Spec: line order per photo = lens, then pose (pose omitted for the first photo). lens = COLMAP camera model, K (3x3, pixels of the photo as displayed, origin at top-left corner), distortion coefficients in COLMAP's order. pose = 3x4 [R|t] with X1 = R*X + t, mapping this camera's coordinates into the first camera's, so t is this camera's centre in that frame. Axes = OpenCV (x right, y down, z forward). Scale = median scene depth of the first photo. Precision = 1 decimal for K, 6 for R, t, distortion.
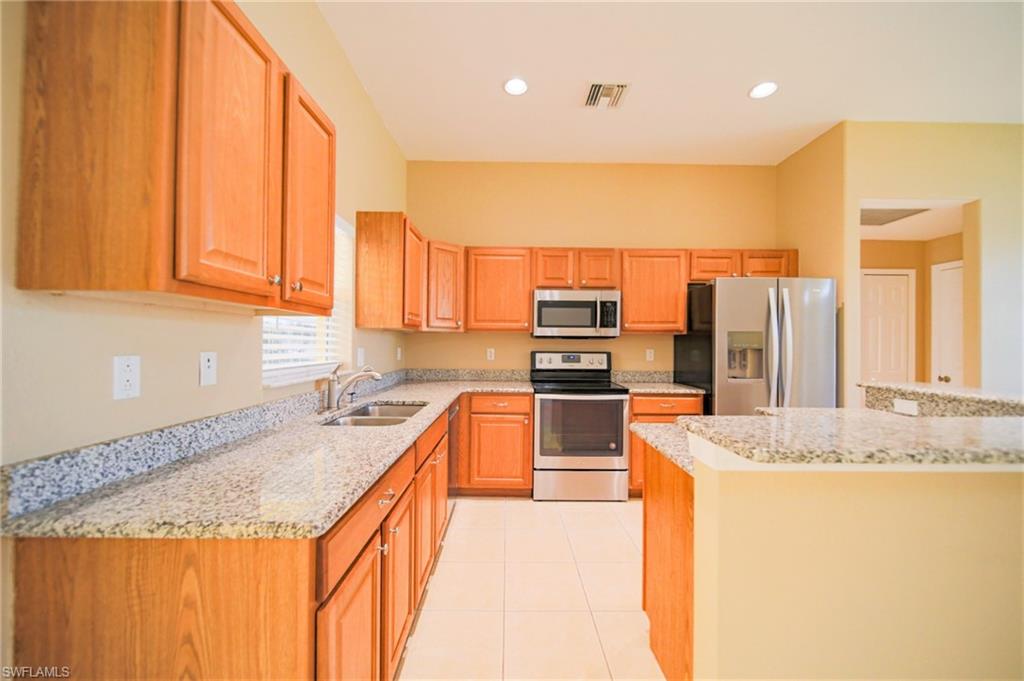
lens RADIAL K [[389.2, 0, 509.1], [0, 389.2, 337.8], [0, 0, 1]] dist [-0.000671, 0.000055]
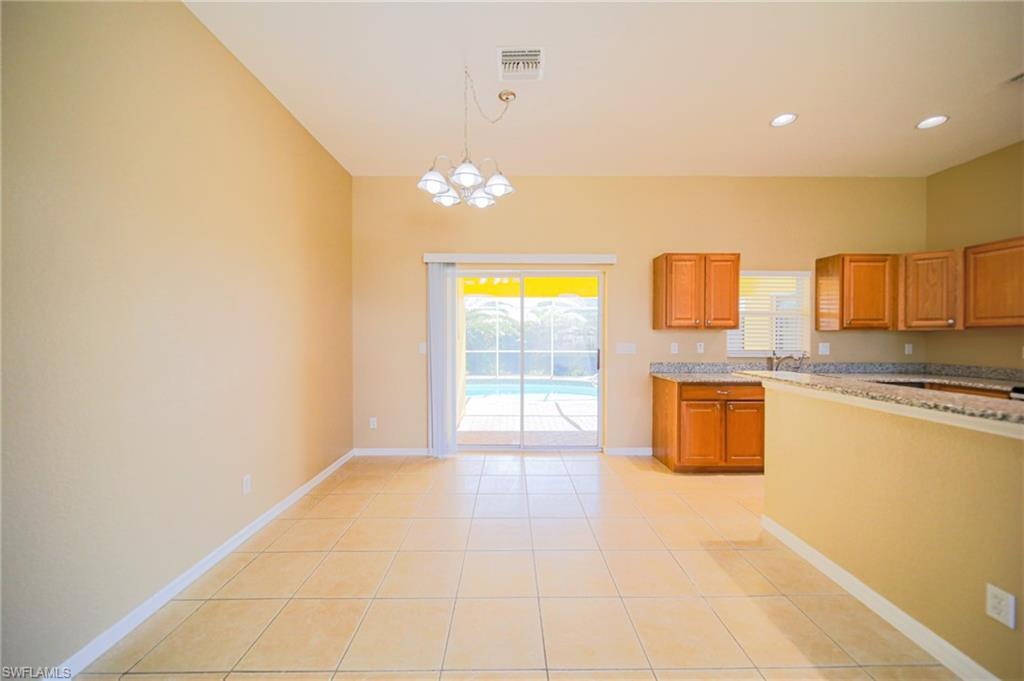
lens RADIAL K [[371.0, 0, 515.9], [0, 371.0, 341.2], [0, 0, 1]] dist [0.000375, 0.000035]
pose [[0.007660, 0.004296, -0.999961, 0.939477], [0.012158, 0.999916, 0.004389, -0.003398], [0.999897, -0.012191, 0.007607, -0.226541]]
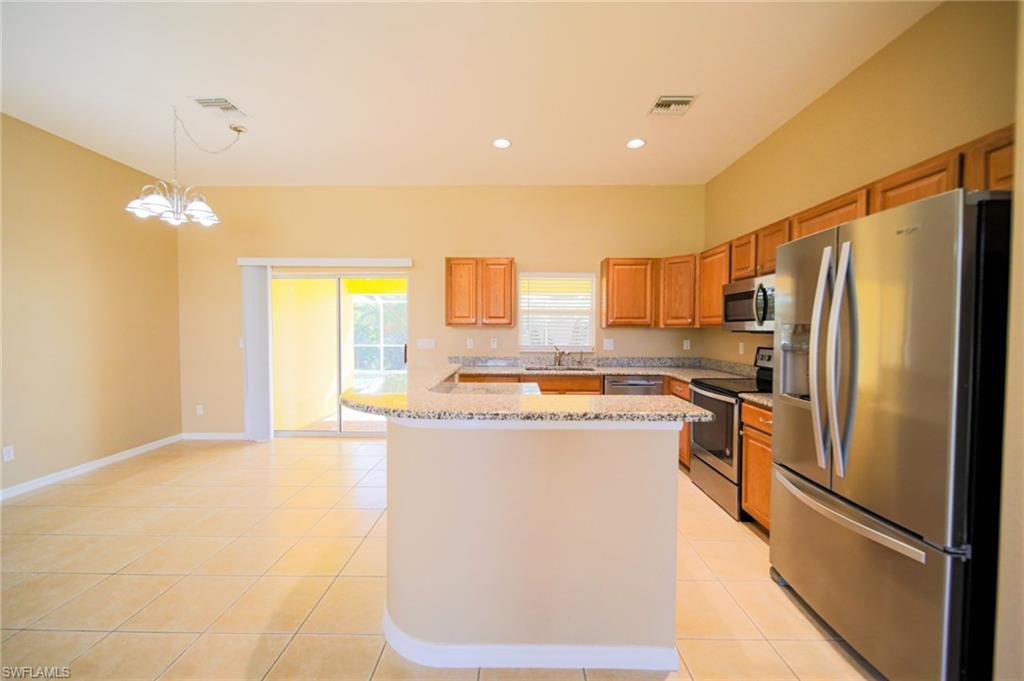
lens RADIAL K [[389.2, 0, 509.1], [0, 389.2, 337.8], [0, 0, 1]] dist [-0.000671, 0.000055]
pose [[-0.011644, 0.012133, -0.999859, 1.128302], [0.009982, 0.999878, 0.012017, -0.004578], [0.999882, -0.009840, -0.011764, 0.483073]]
